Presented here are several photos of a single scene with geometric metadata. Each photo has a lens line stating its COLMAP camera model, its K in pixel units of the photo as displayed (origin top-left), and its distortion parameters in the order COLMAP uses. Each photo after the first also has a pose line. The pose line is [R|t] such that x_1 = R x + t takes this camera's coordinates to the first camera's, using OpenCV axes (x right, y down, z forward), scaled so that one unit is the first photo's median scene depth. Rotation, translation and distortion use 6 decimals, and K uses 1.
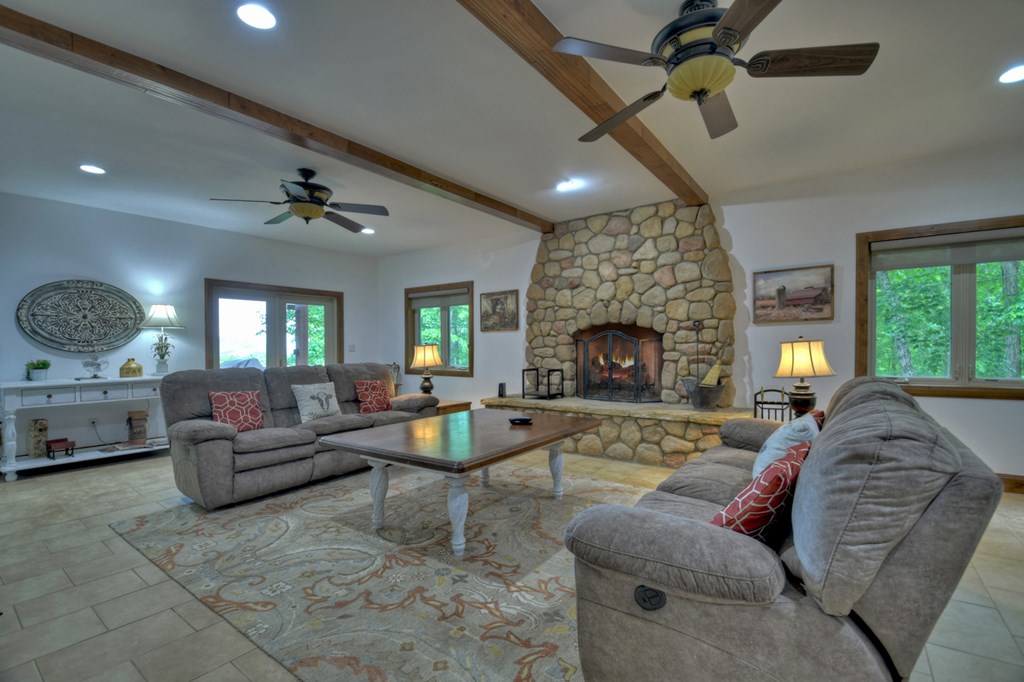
lens RADIAL K [[474.1, 0, 512.0], [0, 474.1, 341.0], [0, 0, 1]] dist [0.003000, -0.000368]
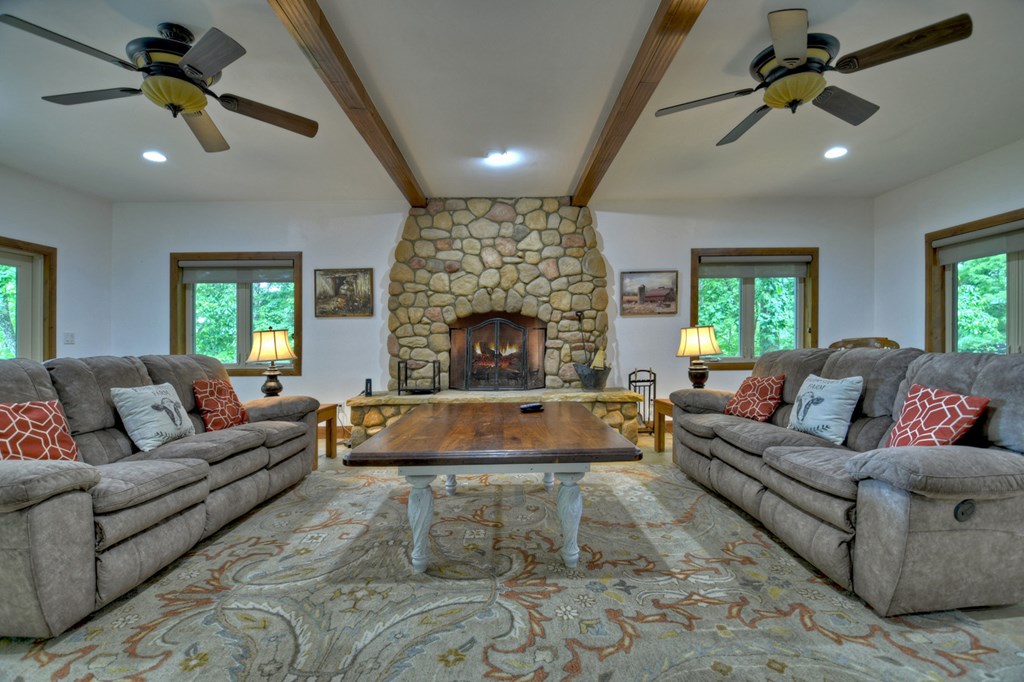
lens RADIAL K [[463.9, 0, 563.2], [0, 463.9, 342.0], [0, 0, 1]] dist [0.011441, -0.016982]
pose [[0.783691, 0.001849, 0.621148, -0.289845], [-0.001728, 0.999998, -0.000797, 0.027784], [-0.621149, -0.000449, 0.783693, 0.172134]]
